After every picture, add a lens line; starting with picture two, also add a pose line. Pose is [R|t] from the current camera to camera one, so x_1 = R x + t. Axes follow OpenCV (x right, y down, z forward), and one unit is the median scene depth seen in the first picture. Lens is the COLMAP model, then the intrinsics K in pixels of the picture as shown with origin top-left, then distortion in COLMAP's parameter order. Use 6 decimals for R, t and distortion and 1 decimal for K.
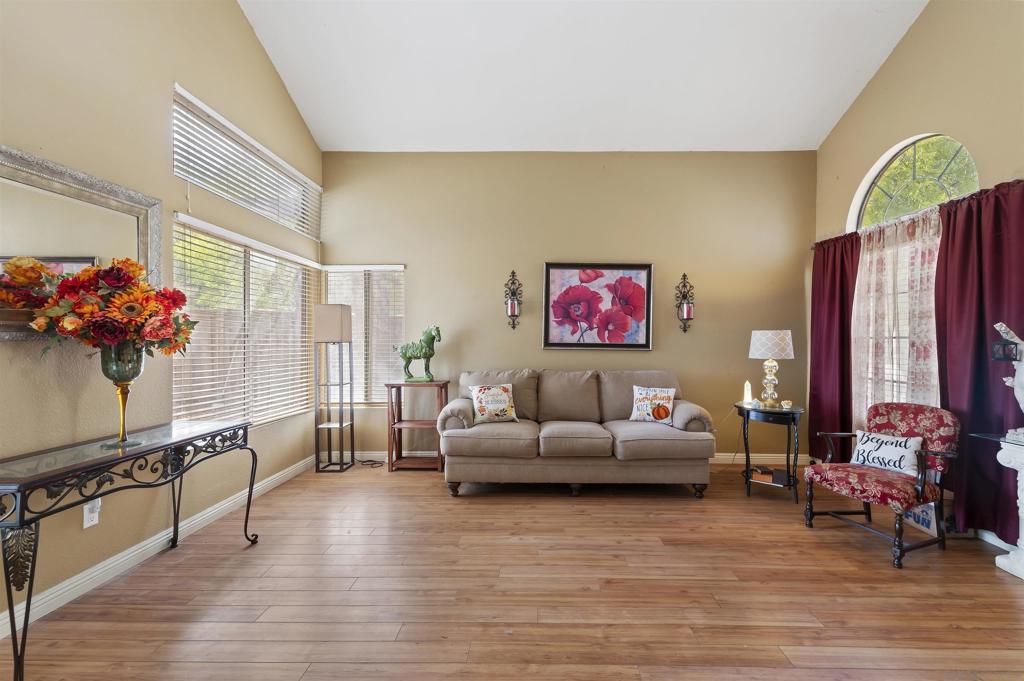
lens RADIAL K [[411.7, 0, 506.3], [0, 411.7, 345.9], [0, 0, 1]] dist [0.010910, -0.005199]
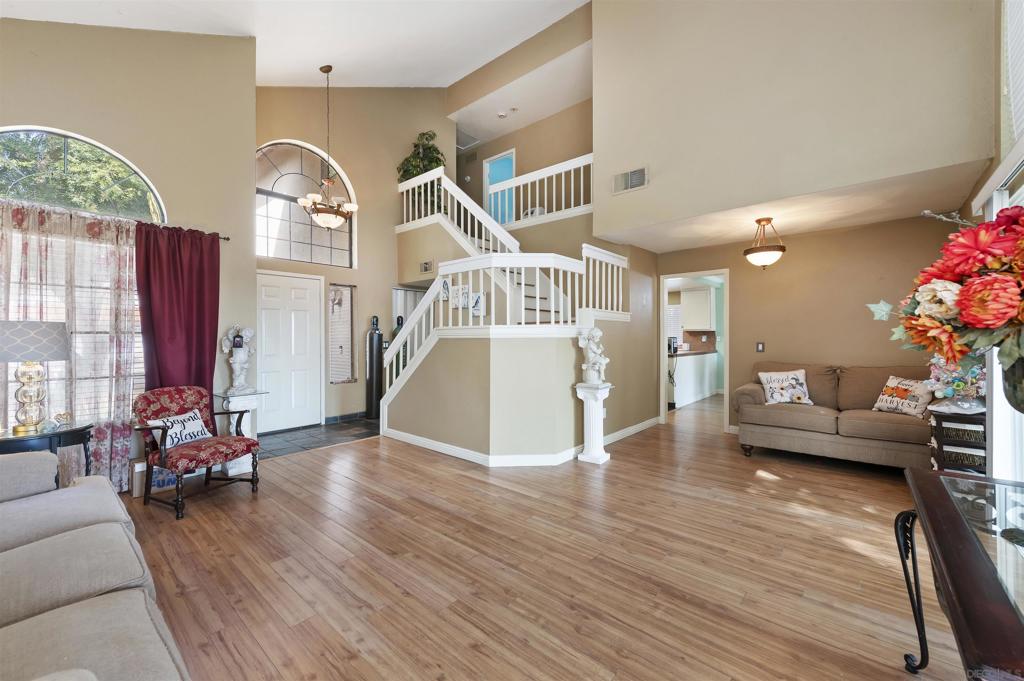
lens RADIAL K [[411.7, 0, 495.2], [0, 411.7, 333.2], [0, 0, 1]] dist [0.010910, -0.005199]
pose [[-0.769415, 0.001319, 0.638748, -0.588251], [0.006772, 0.999959, 0.006093, -0.022895], [-0.638713, 0.009014, -0.769392, 1.464174]]
